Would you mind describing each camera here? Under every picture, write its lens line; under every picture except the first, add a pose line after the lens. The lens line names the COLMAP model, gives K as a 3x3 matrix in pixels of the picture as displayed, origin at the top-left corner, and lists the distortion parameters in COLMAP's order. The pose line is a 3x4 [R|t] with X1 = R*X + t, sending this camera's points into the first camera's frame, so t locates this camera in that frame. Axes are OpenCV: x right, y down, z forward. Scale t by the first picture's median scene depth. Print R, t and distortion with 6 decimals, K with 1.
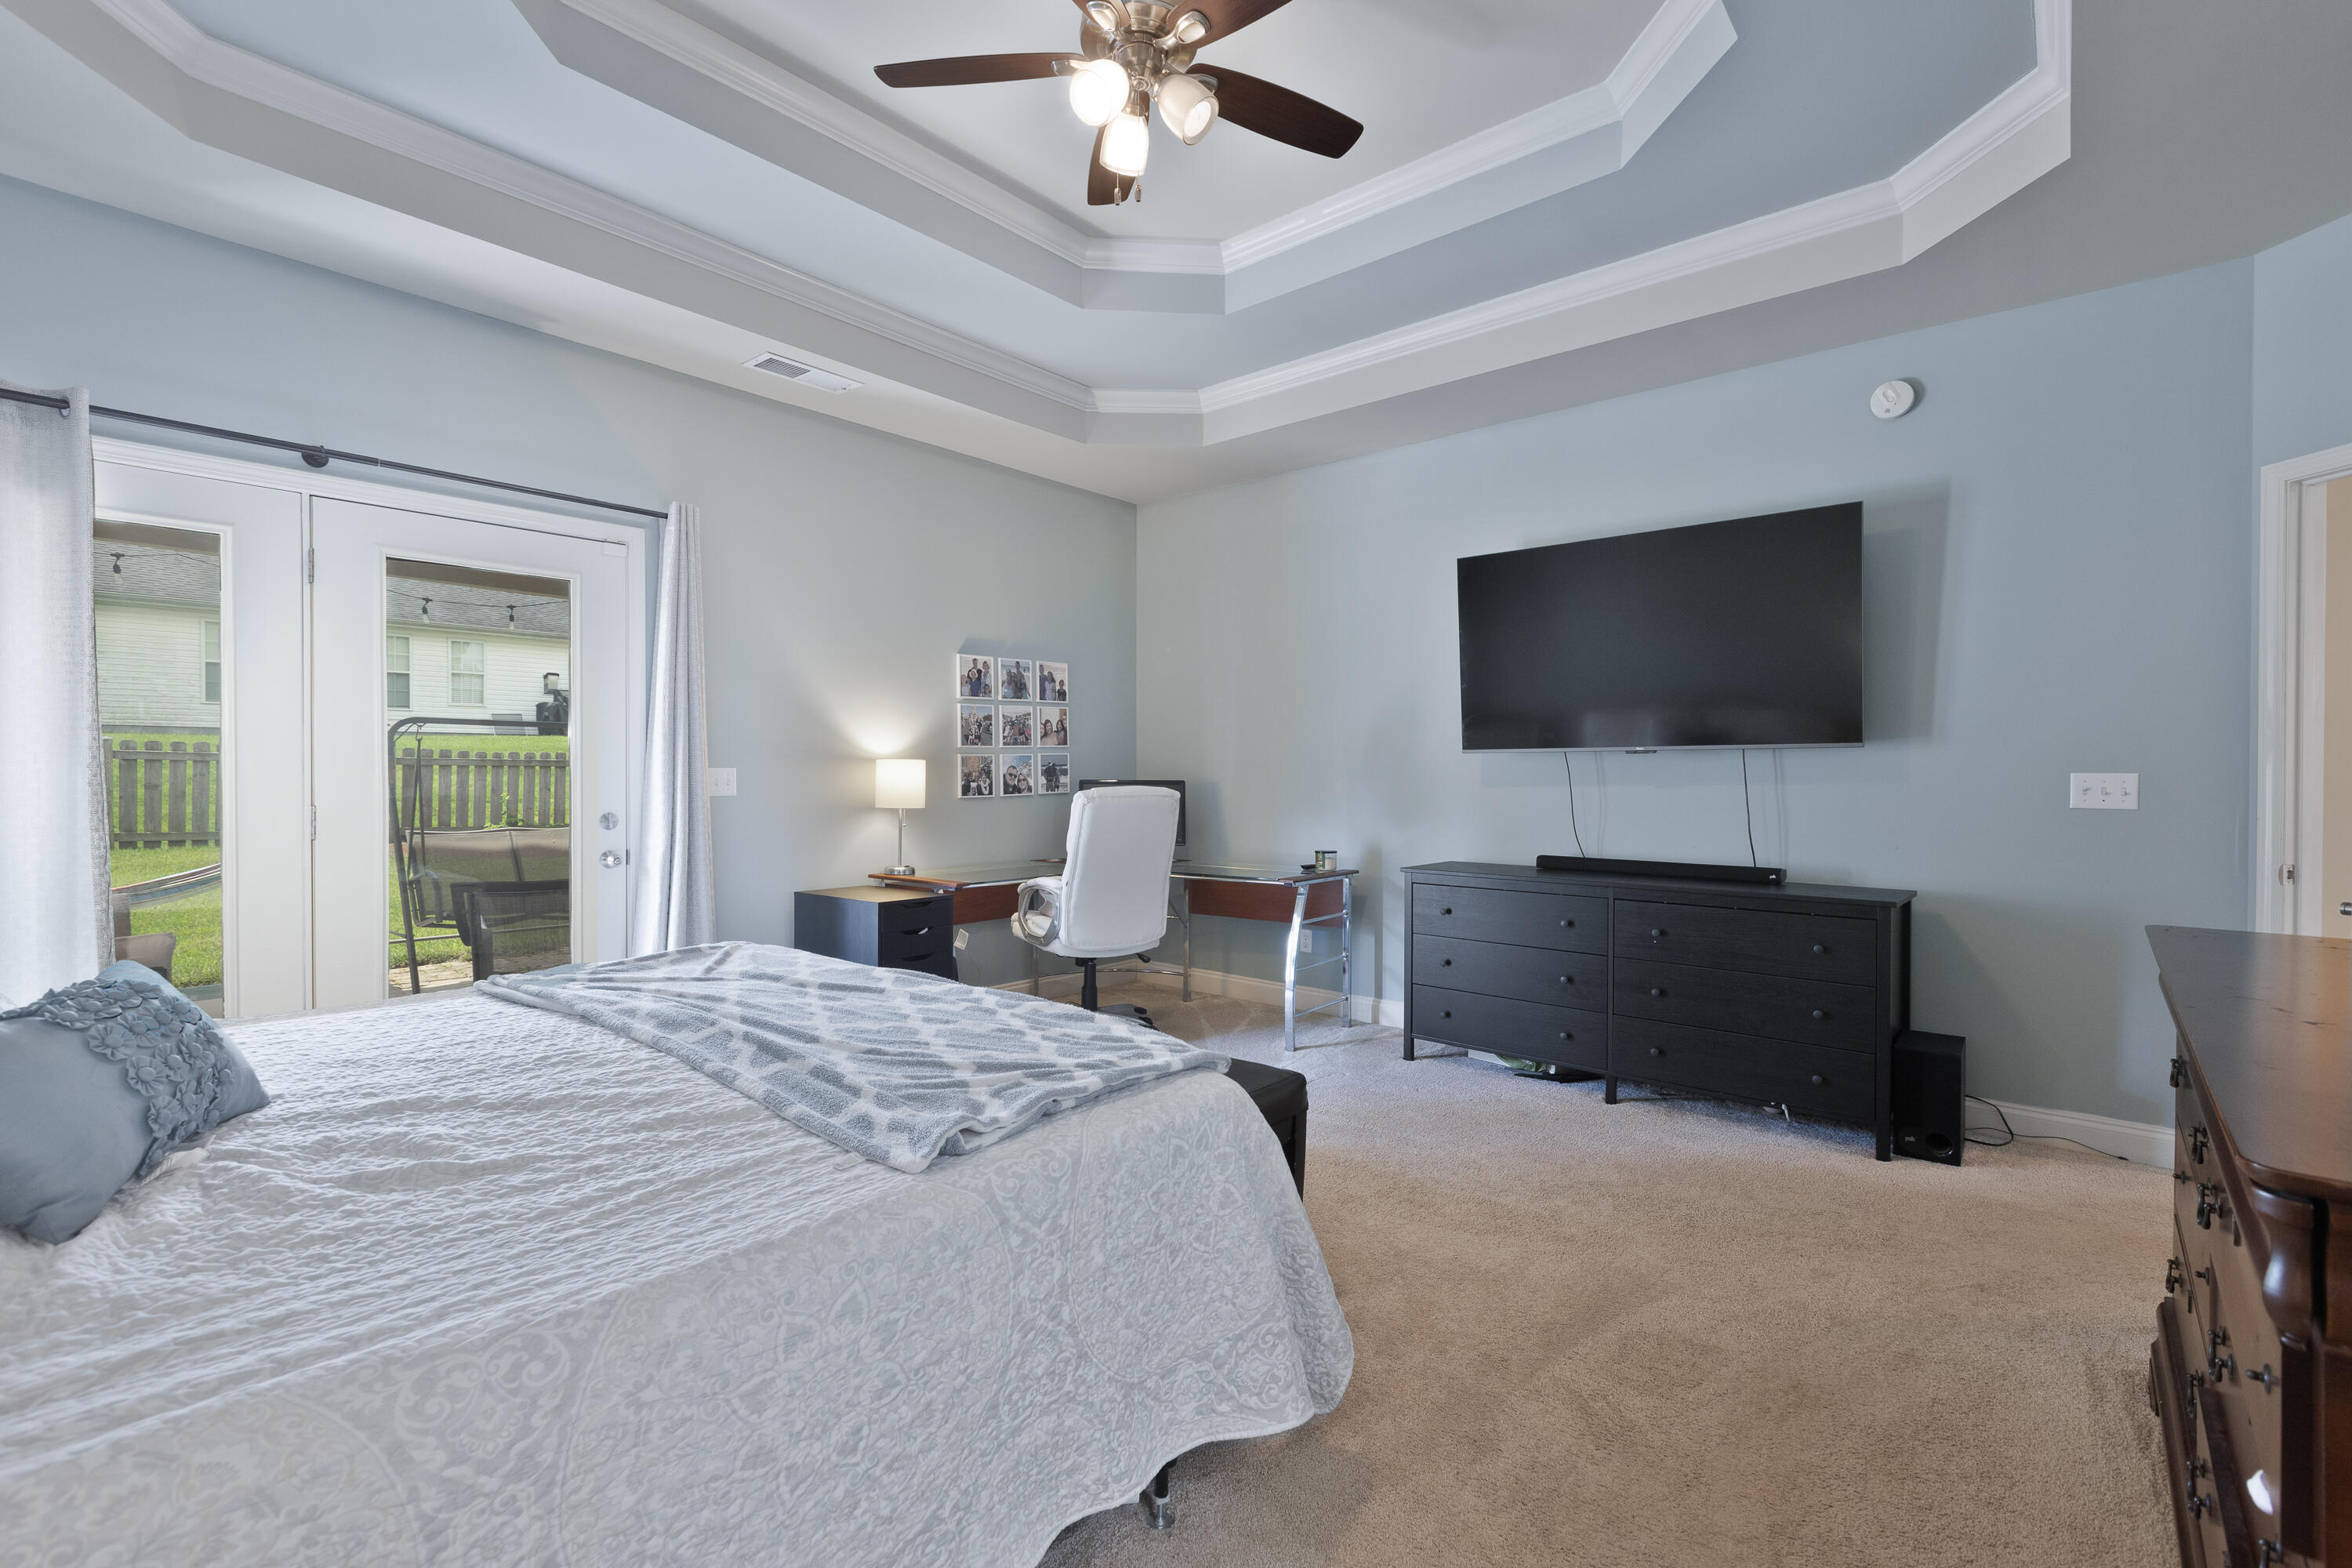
lens RADIAL K [[1065.1, 0, 1177.2], [0, 1065.1, 778.0], [0, 0, 1]] dist [0.004585, 0.000436]
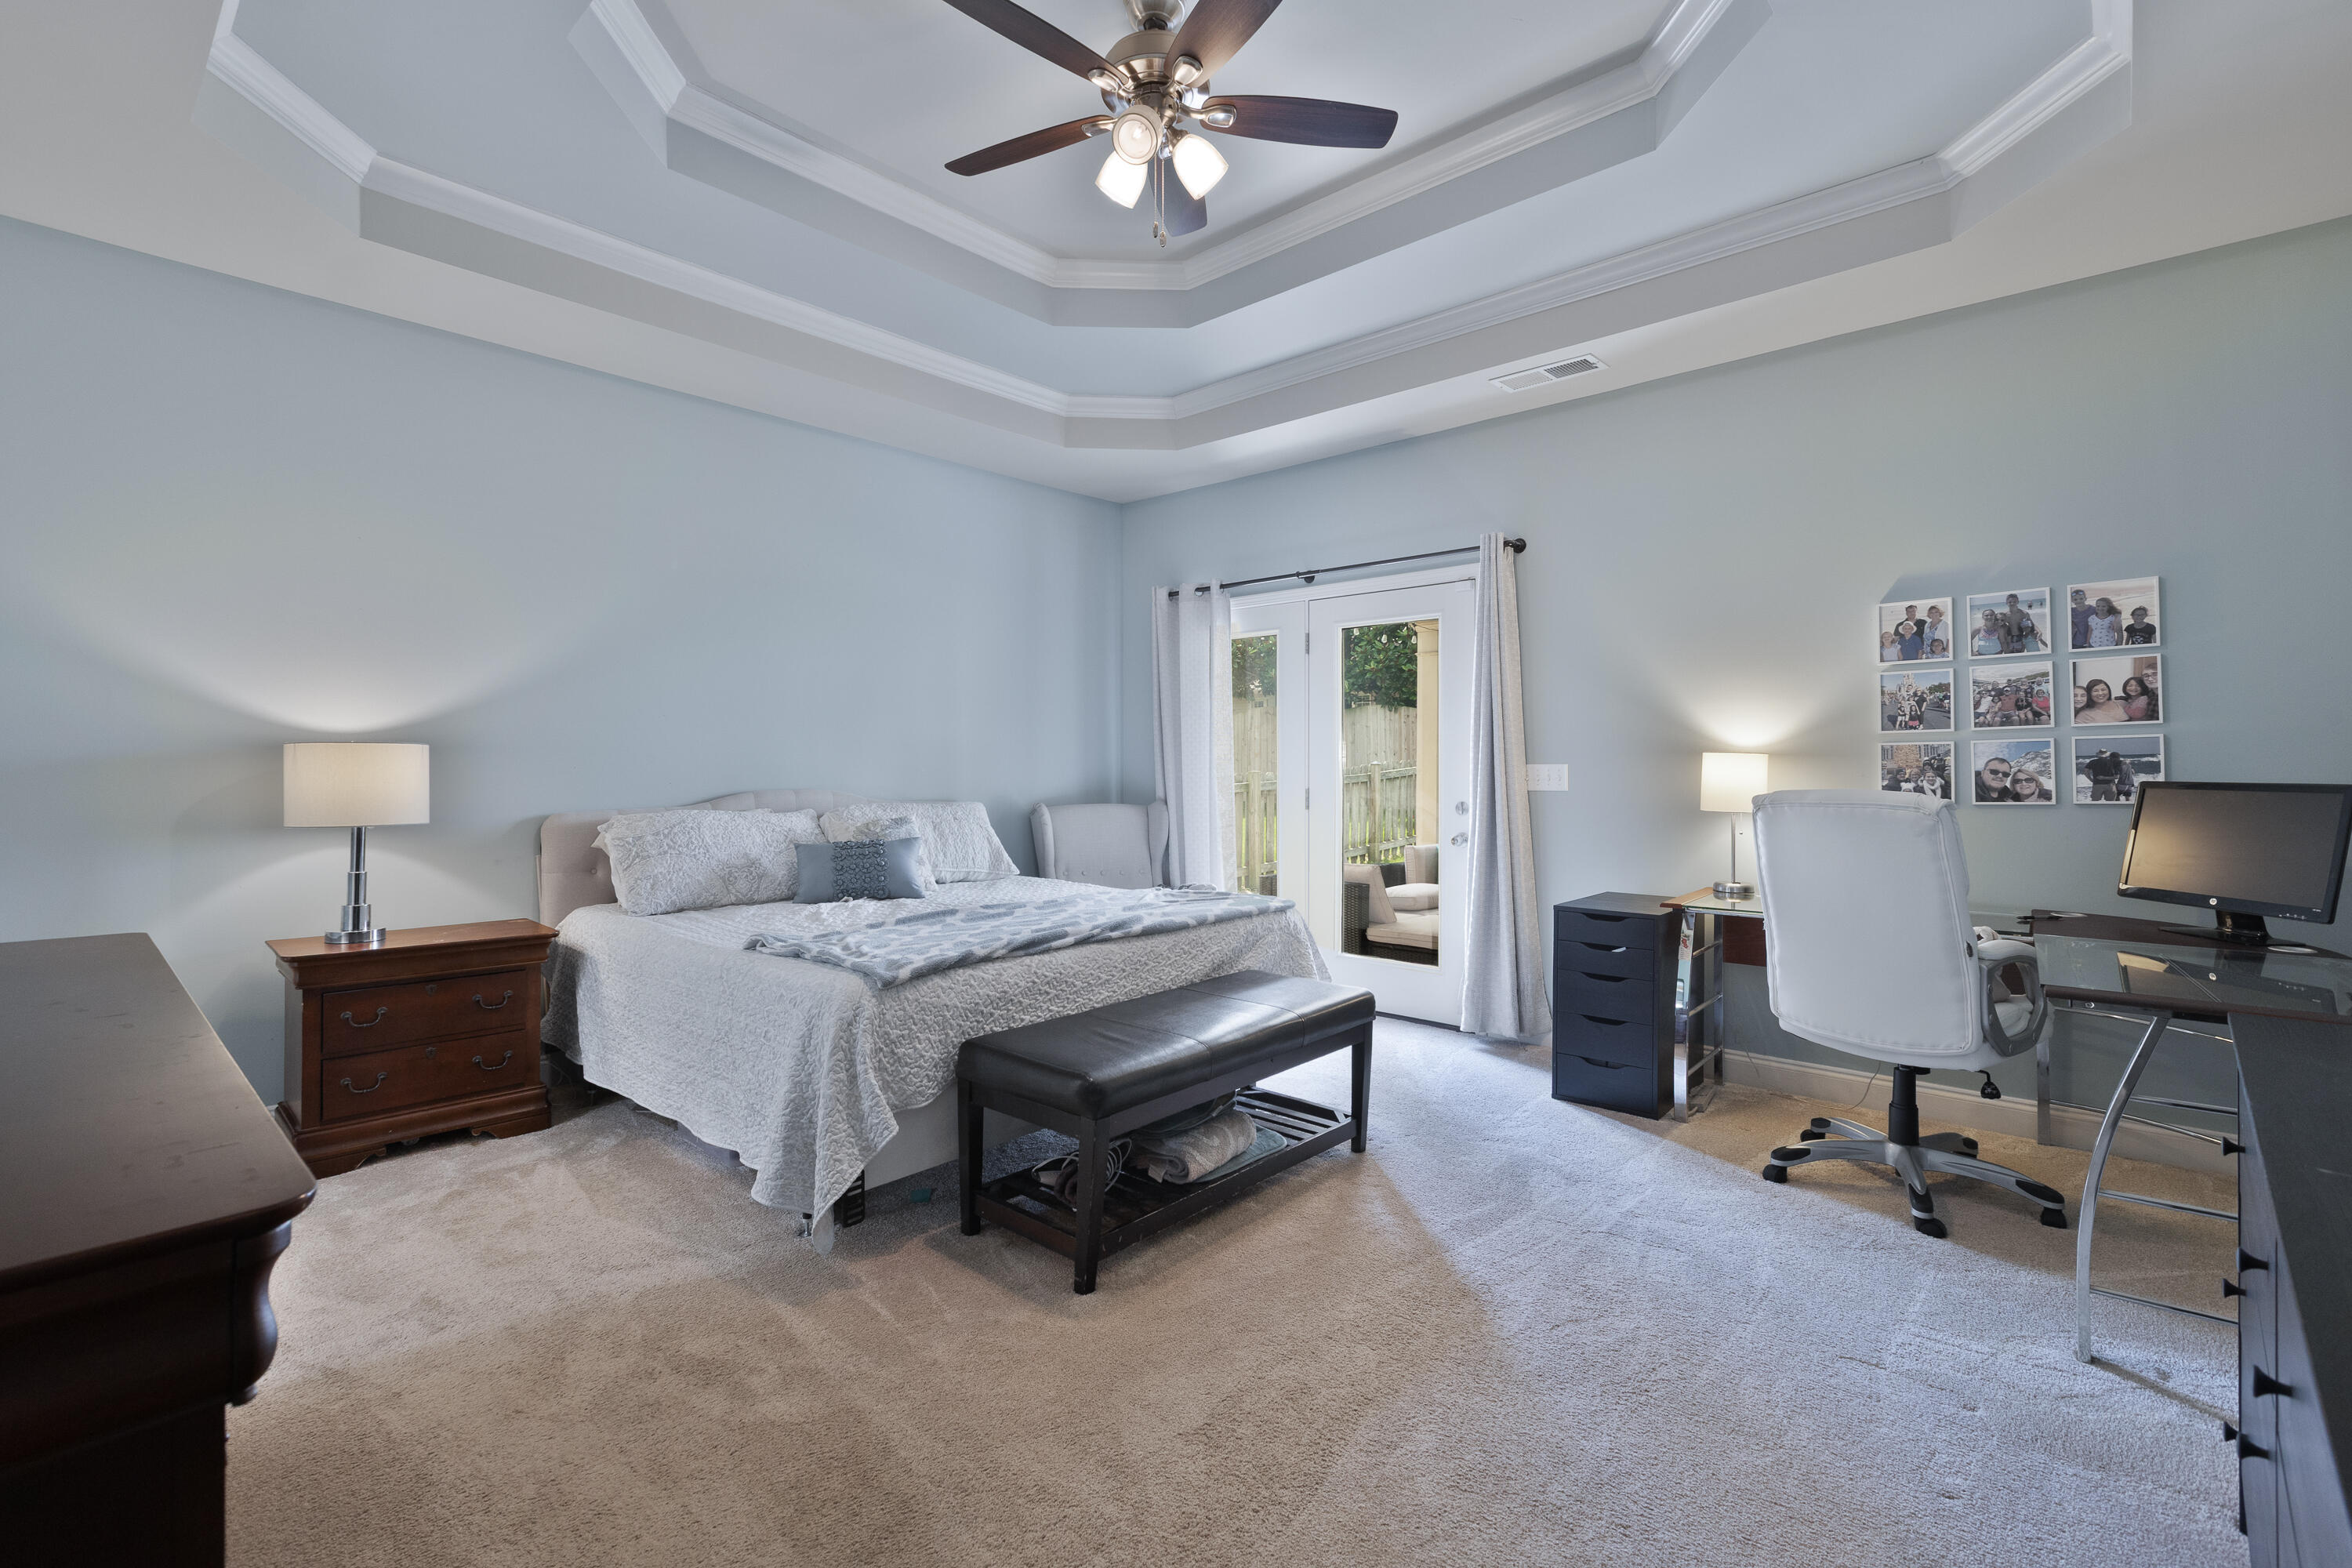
lens RADIAL K [[1065.1, 0, 1176.9], [0, 1065.1, 767.8], [0, 0, 1]] dist [0.004585, 0.000436]
pose [[-0.047004, -0.005204, -0.998881, 0.521543], [-0.009315, 0.999945, -0.004771, 0.002197], [0.998851, 0.009080, -0.047050, 0.540190]]
